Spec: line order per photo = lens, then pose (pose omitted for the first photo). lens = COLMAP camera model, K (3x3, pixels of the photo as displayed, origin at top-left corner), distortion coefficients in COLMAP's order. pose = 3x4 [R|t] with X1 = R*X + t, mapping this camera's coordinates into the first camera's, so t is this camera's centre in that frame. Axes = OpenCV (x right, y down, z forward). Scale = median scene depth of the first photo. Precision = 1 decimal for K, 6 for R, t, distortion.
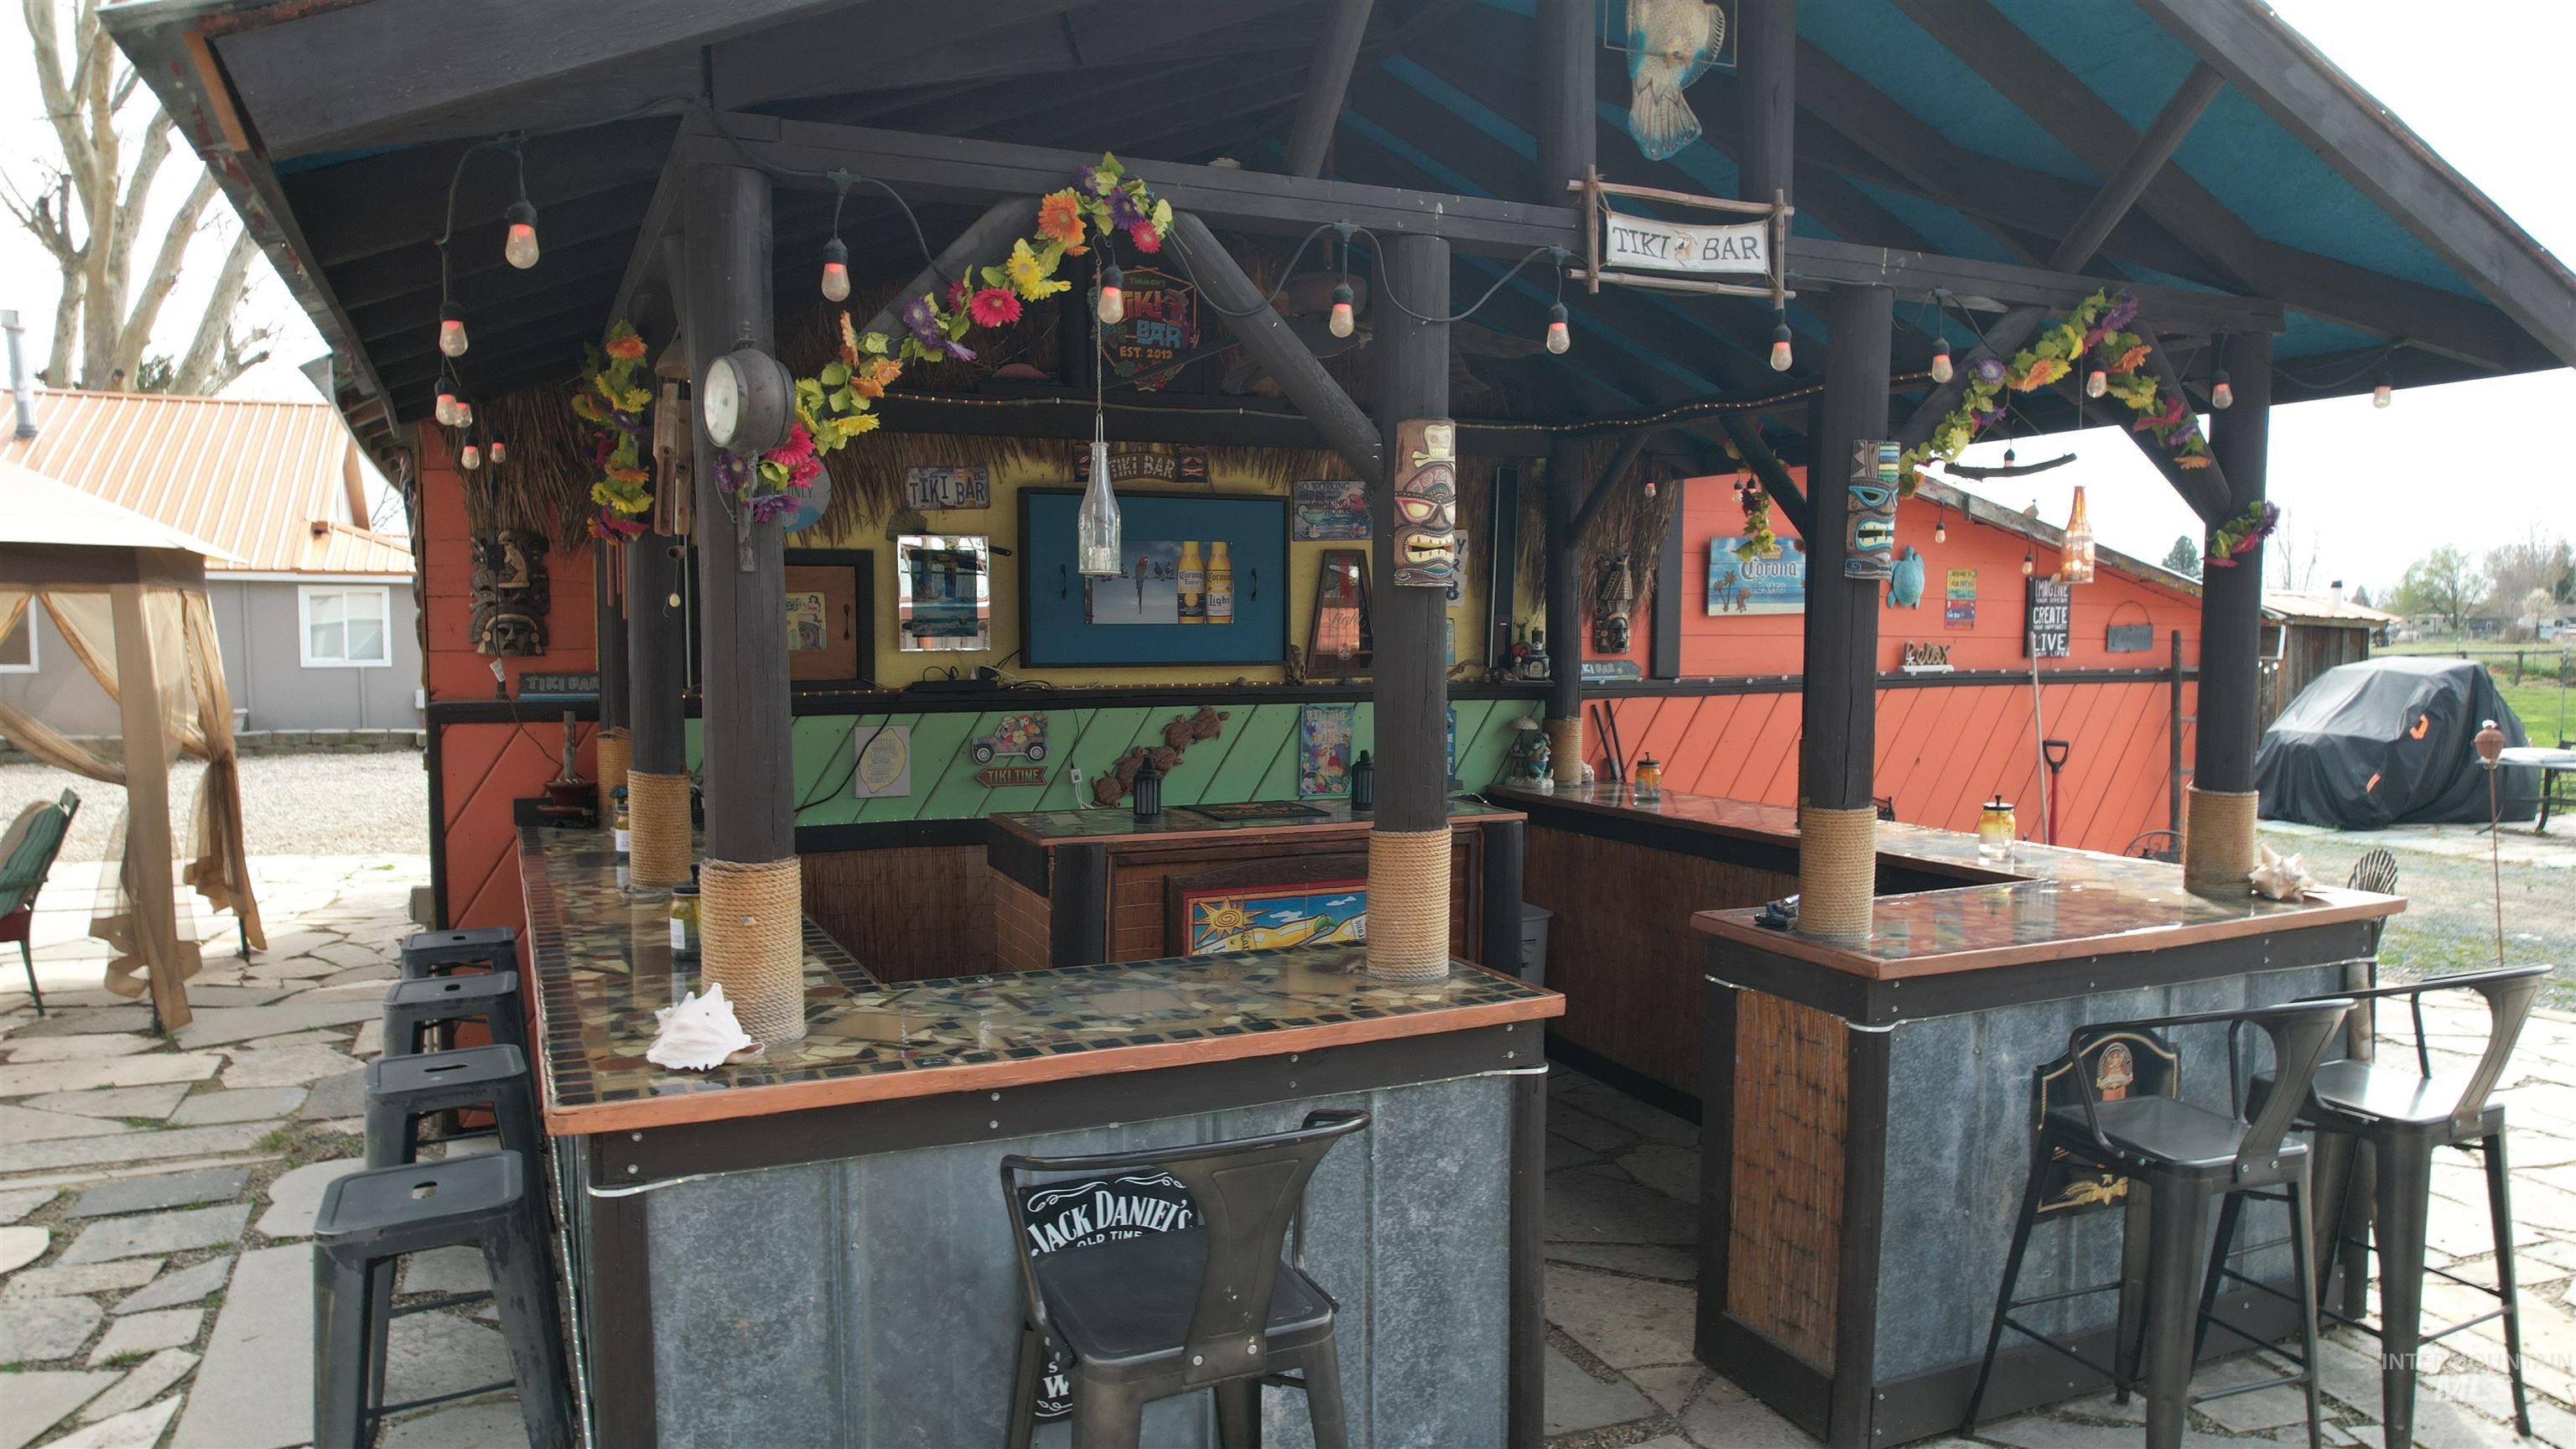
lens RADIAL K [[1654.0, 0, 1288.0], [0, 1654.0, 724.5], [0, 0, 1]] dist [-0.003733, -0.001029]
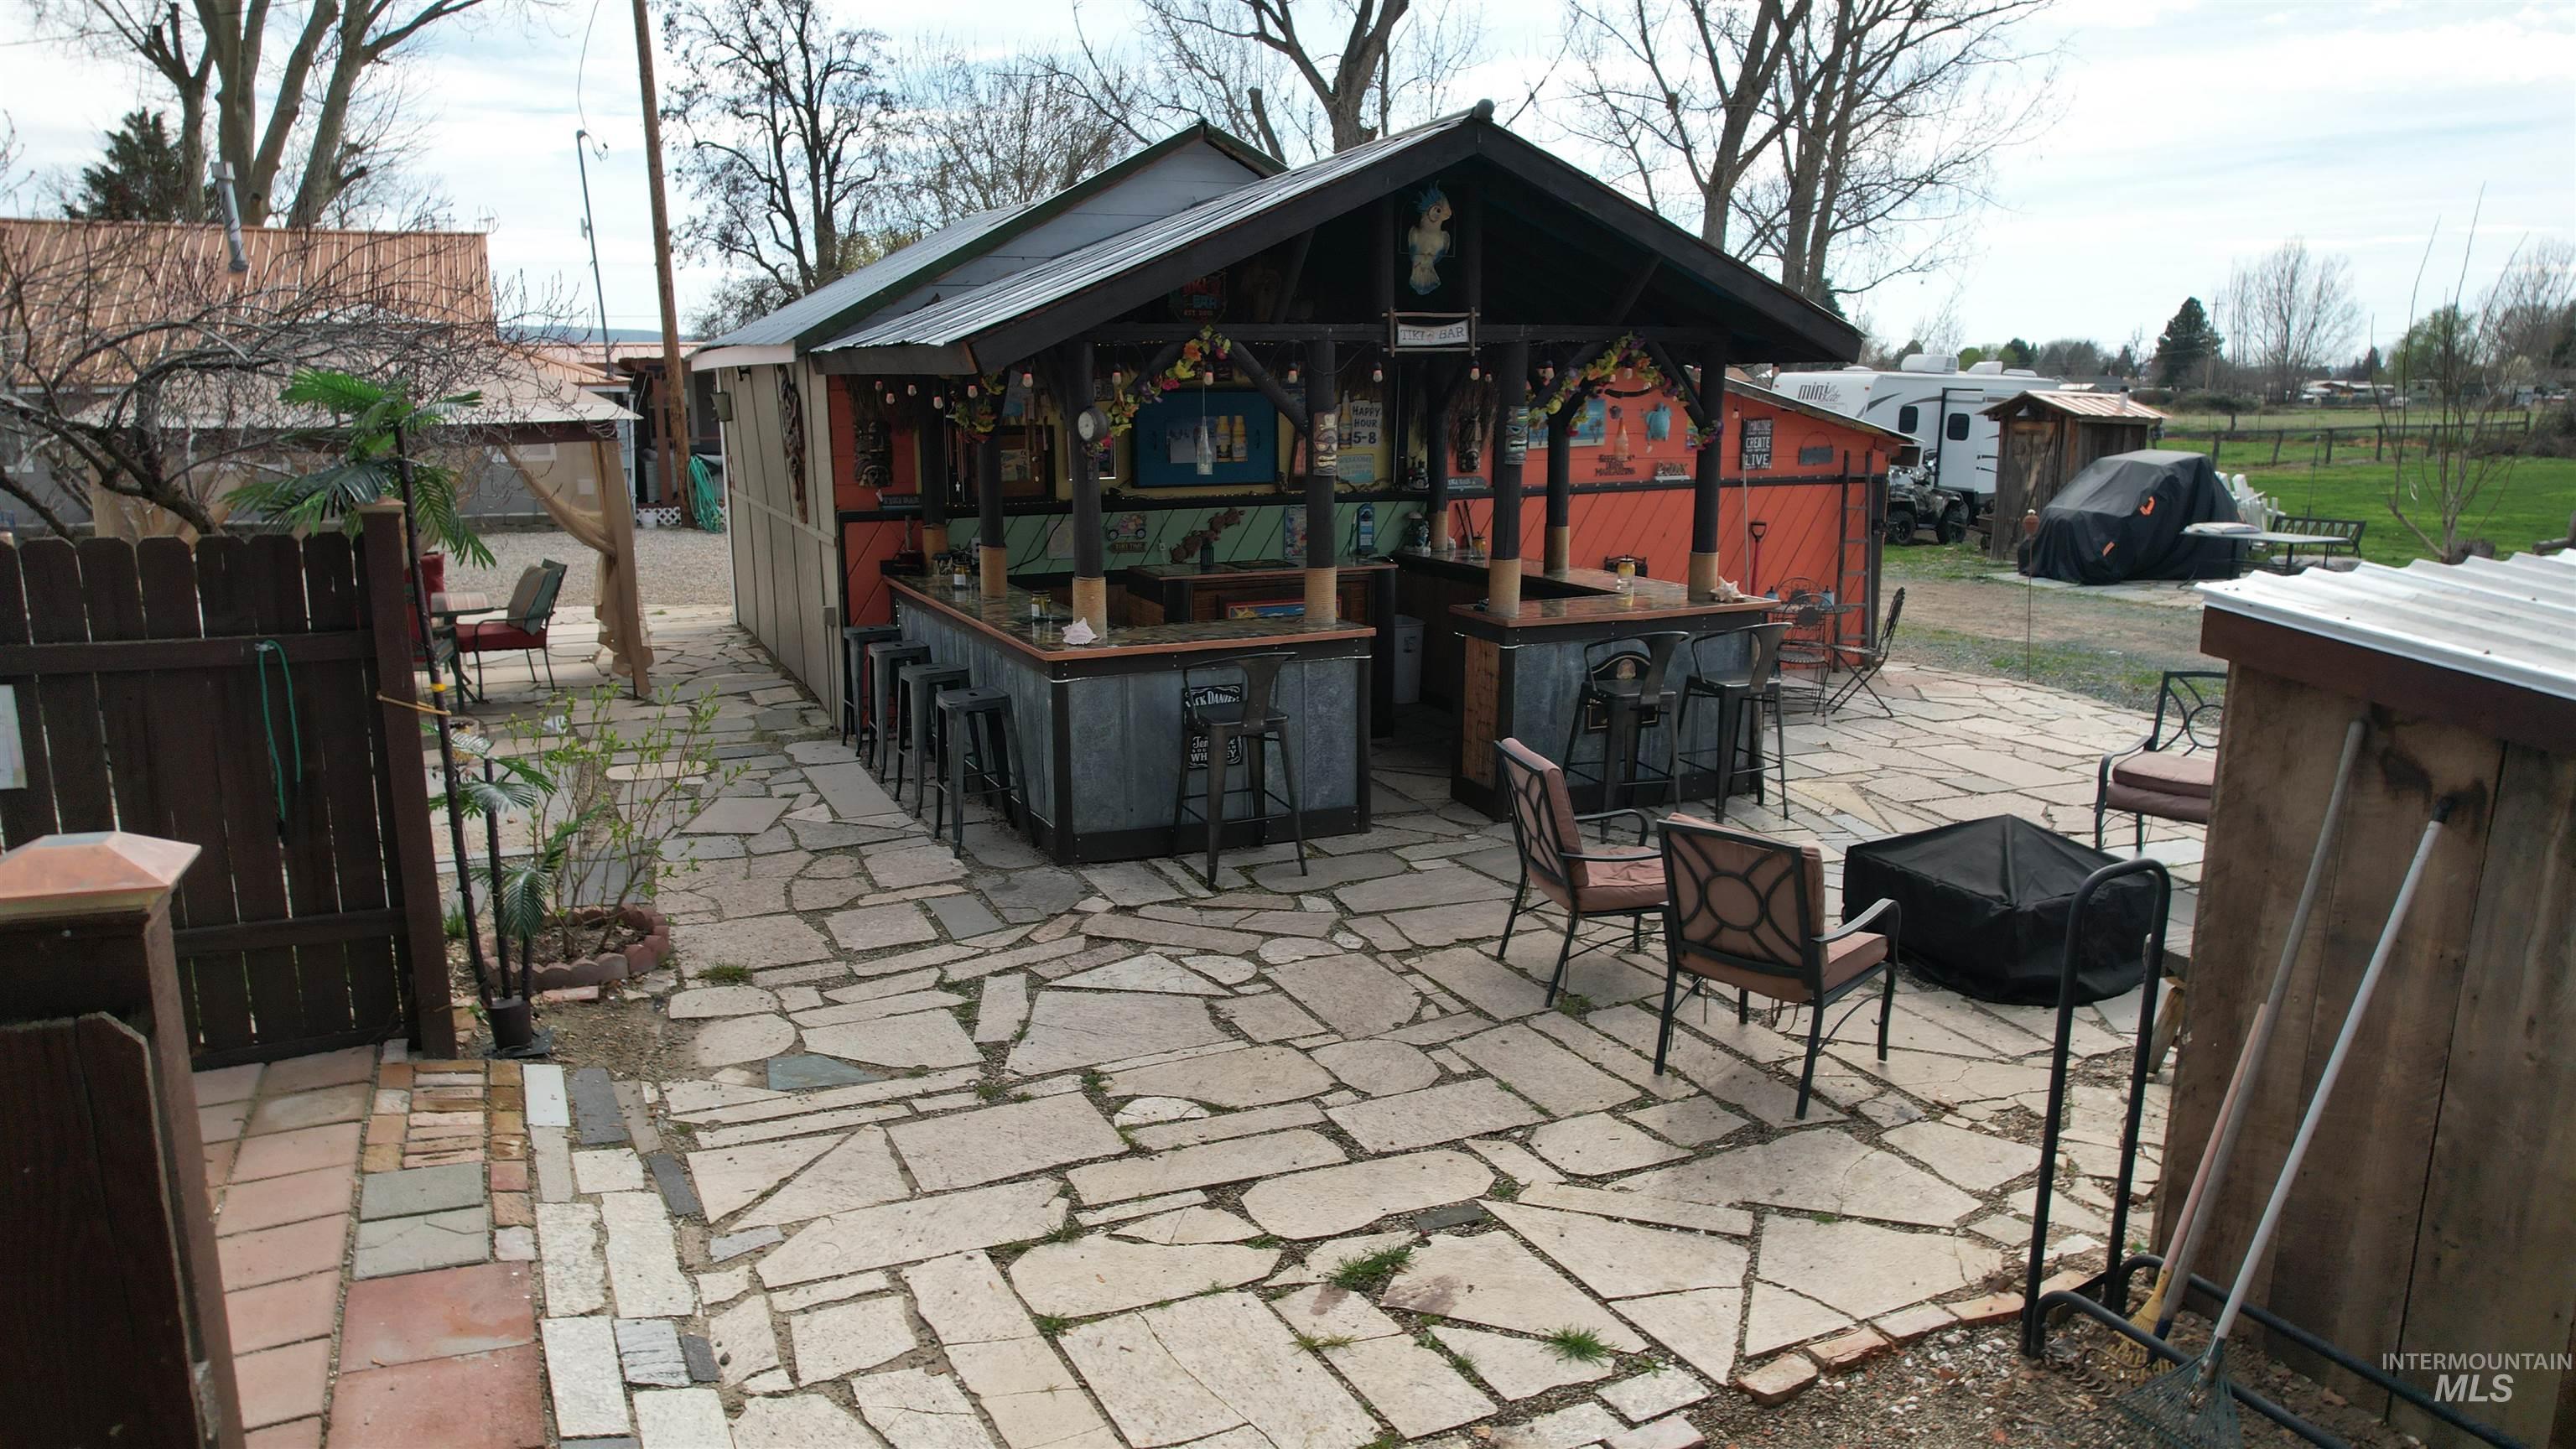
lens RADIAL K [[1691.7, 0, 1279.4], [0, 1691.7, 737.5], [0, 0, 1]] dist [-0.083461, 0.079779]
pose [[0.999975, -0.003895, -0.005952, 0.012261], [0.004720, 0.989334, 0.145586, -0.030907], [0.005322, -0.145610, 0.989328, -0.869783]]
